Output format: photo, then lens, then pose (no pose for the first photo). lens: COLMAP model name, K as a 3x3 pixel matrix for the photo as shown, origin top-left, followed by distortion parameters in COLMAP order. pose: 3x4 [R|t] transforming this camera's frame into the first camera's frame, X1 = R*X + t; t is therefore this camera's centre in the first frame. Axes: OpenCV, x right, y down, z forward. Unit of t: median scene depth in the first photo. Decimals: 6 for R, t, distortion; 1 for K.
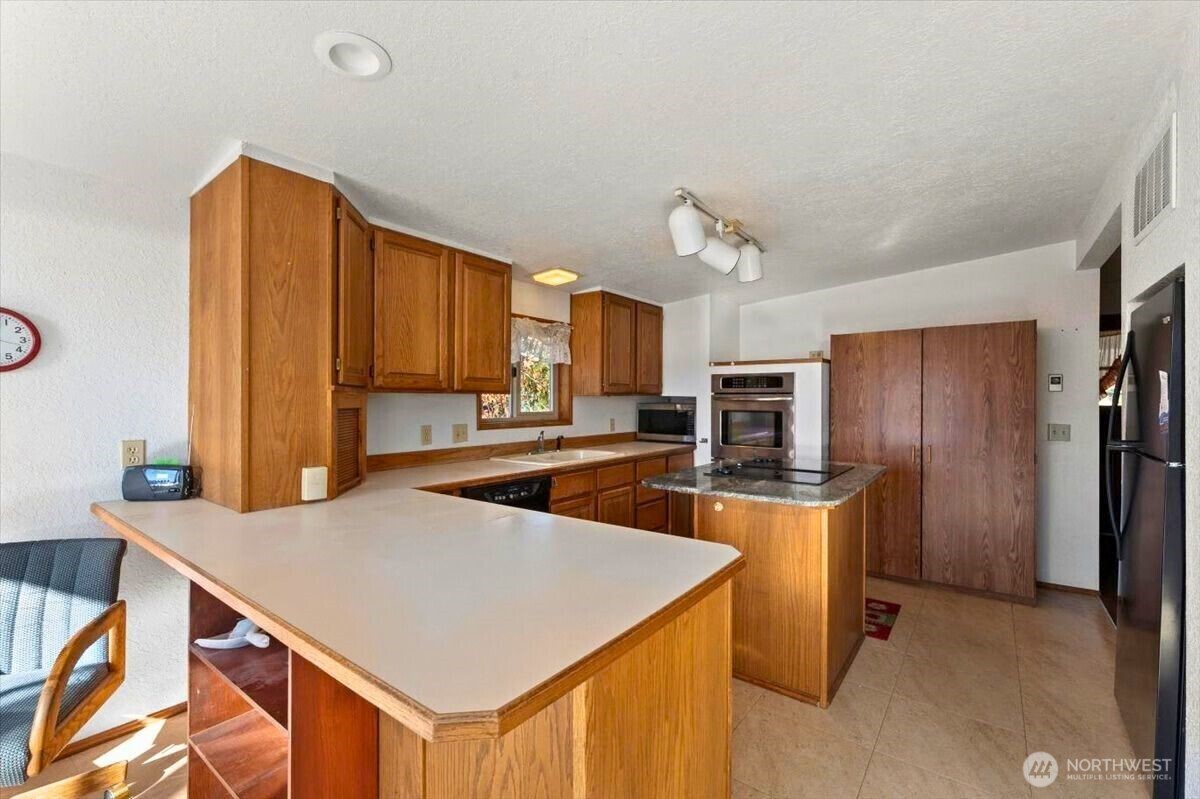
lens RADIAL K [[525.4, 0, 600.0], [0, 525.4, 399.5], [0, 0, 1]] dist [0.000377, -0.000032]
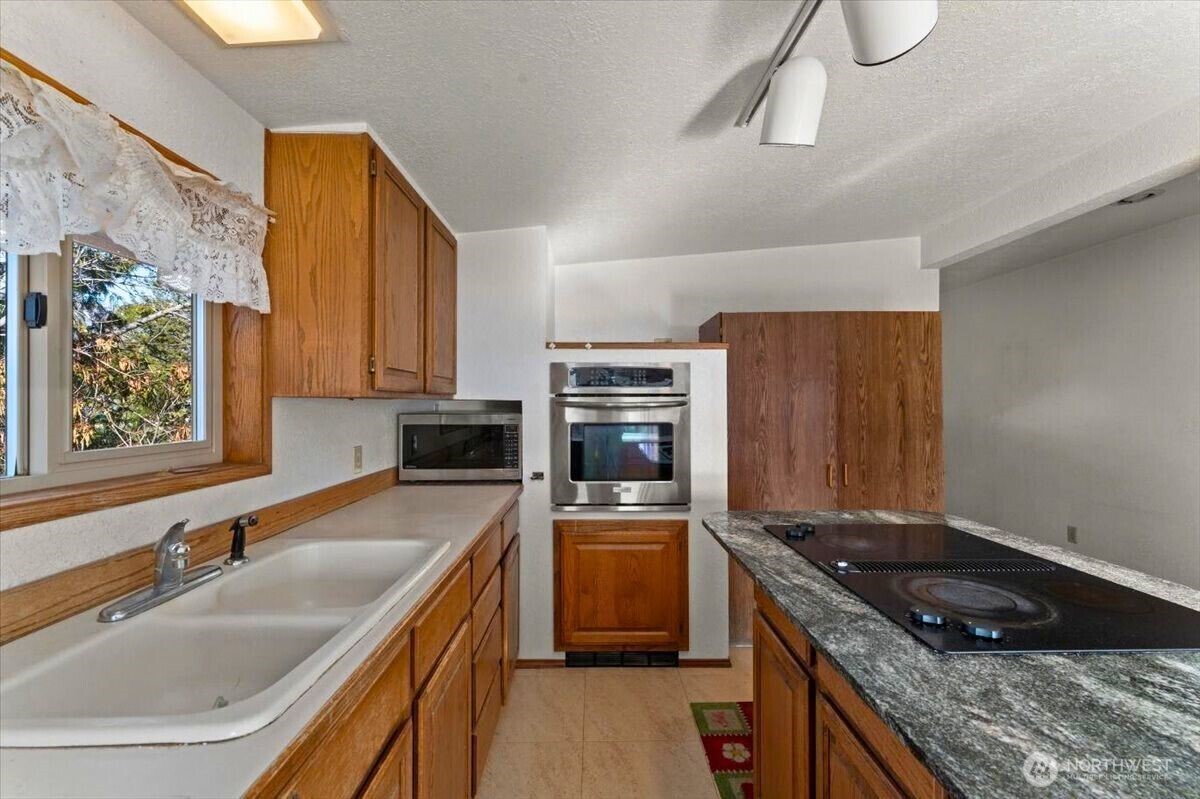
lens RADIAL K [[479.7, 0, 600.0], [0, 479.7, 399.5], [0, 0, 1]] dist [0.000714, -0.000103]
pose [[0.788081, 0.003142, 0.615563, -0.080126], [0.004059, 0.999939, -0.010300, -0.000625], [-0.615558, 0.010615, 0.788020, 0.585652]]
